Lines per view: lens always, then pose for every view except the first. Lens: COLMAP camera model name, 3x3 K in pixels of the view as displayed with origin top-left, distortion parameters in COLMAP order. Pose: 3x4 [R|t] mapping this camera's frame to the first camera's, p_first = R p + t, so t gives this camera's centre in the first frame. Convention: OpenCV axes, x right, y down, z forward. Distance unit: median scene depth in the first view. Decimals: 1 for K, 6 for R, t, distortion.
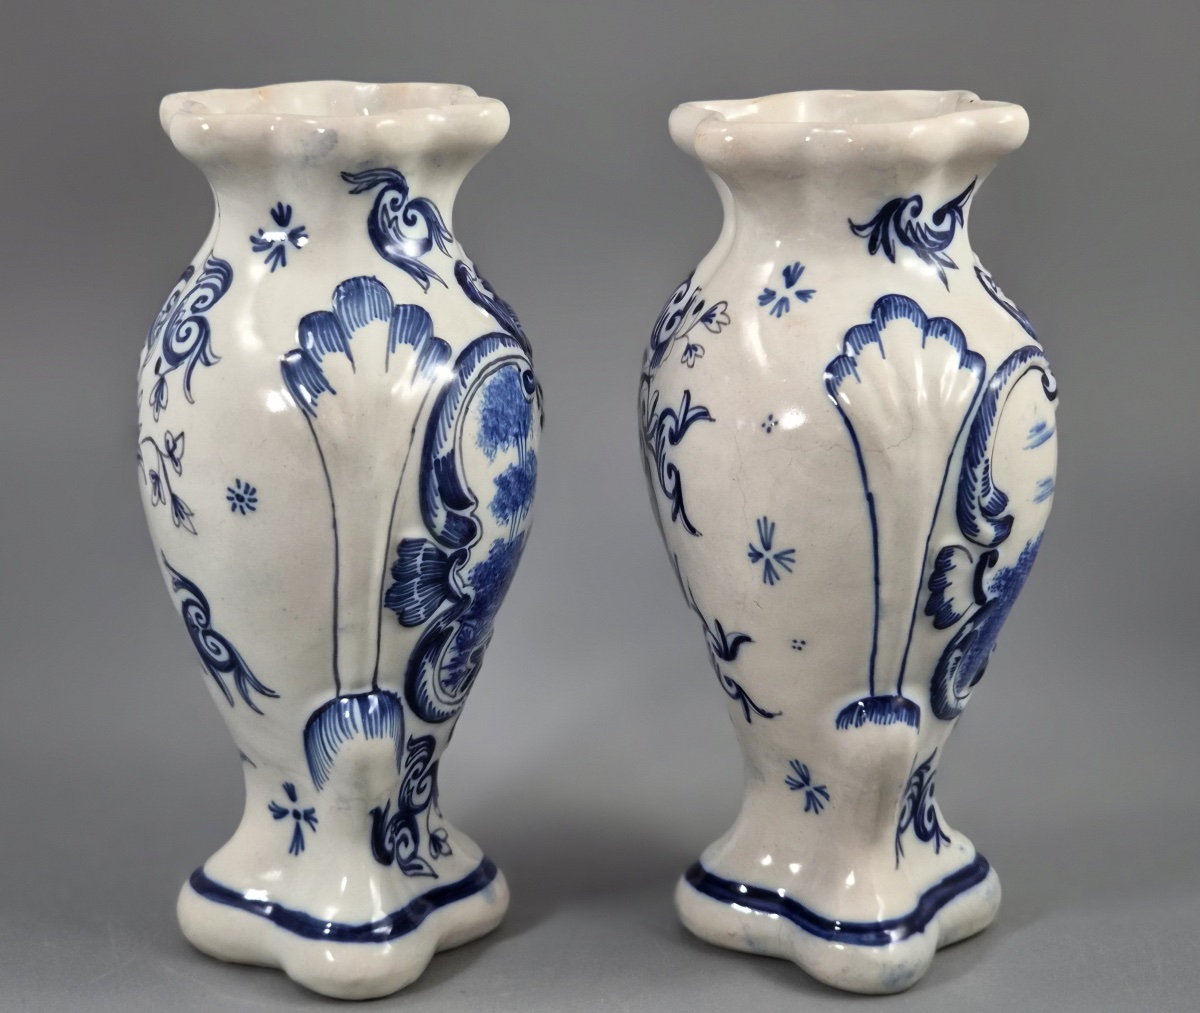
lens RADIAL K [[2619.9, 0, 600.1], [0, 2619.9, 504.8], [0, 0, 1]] dist [-0.496227, 0.000000]
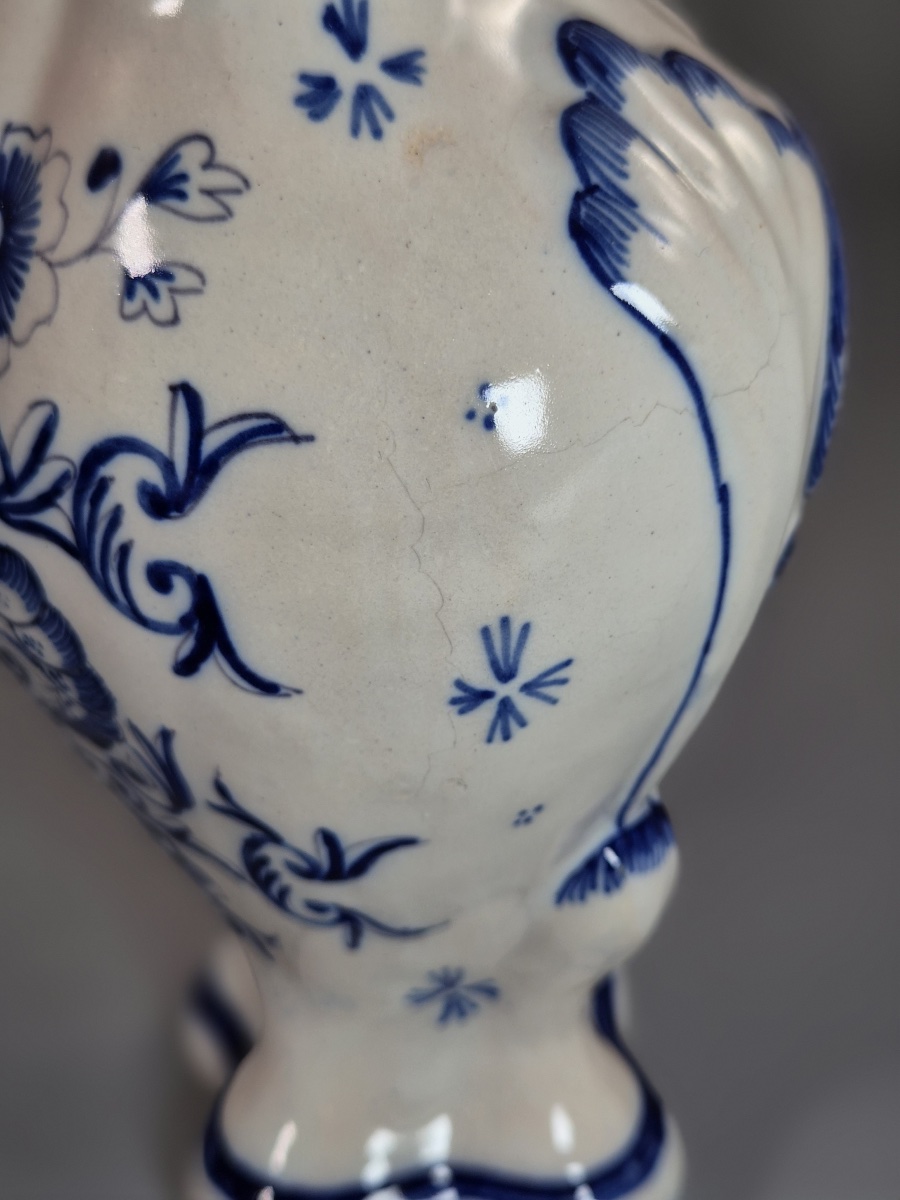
lens RADIAL K [[1720.2, 0, 453.6], [0, 1720.2, 598.5], [0, 0, 1]] dist [0.011535, 0.000000]
pose [[0.731080, -0.389401, 0.560258, -0.096736], [0.249515, 0.916850, 0.311654, -0.085939], [-0.635031, -0.088052, 0.767452, 0.779485]]
